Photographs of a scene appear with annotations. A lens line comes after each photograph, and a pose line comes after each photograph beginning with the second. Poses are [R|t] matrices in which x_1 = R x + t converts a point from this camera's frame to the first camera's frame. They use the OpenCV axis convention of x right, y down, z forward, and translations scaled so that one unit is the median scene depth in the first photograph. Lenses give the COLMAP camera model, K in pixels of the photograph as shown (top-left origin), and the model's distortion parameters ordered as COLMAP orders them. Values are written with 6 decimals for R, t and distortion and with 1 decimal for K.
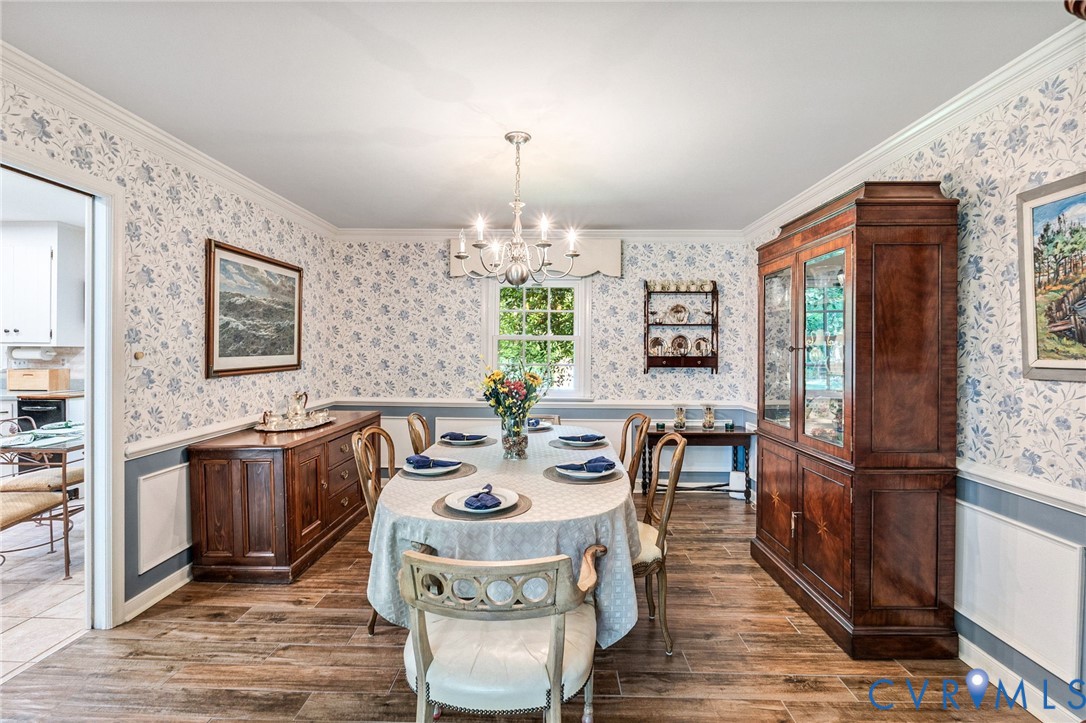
lens RADIAL K [[498.2, 0, 543.4], [0, 498.2, 364.0], [0, 0, 1]] dist [-0.004684, 0.000320]
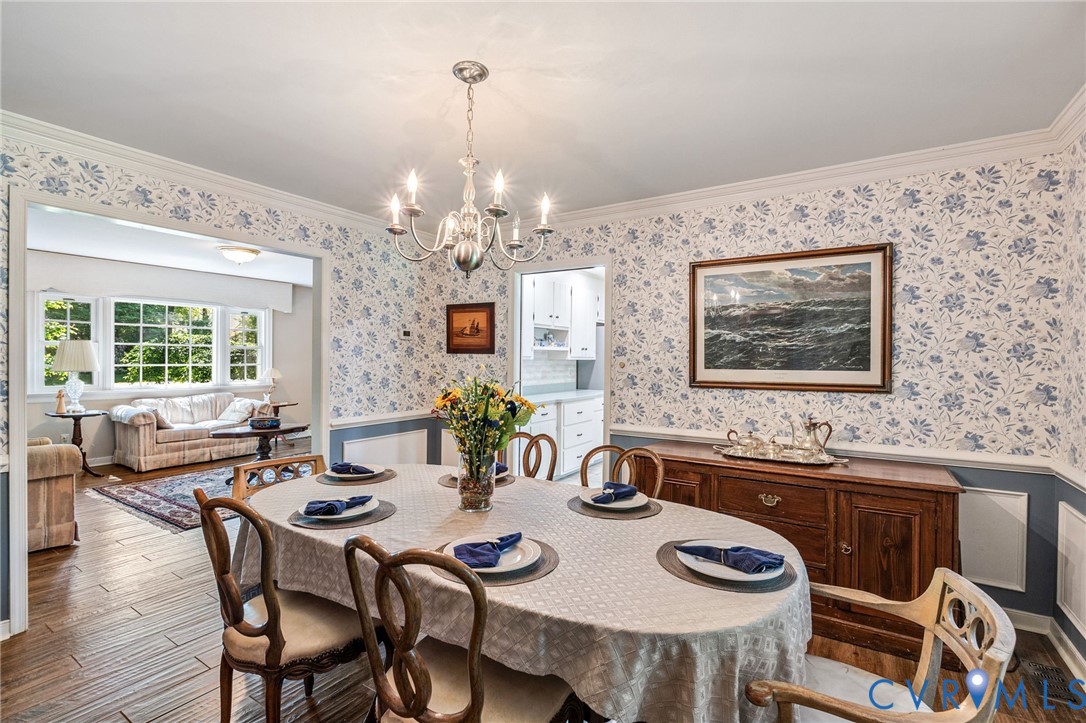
lens RADIAL K [[498.2, 0, 543.4], [0, 498.2, 364.0], [0, 0, 1]] dist [-0.004684, 0.000320]
pose [[-0.521419, 0.002049, -0.853298, 0.437845], [-0.036612, 0.999022, 0.024771, -0.037506], [0.852515, 0.044157, -0.520834, 1.252813]]
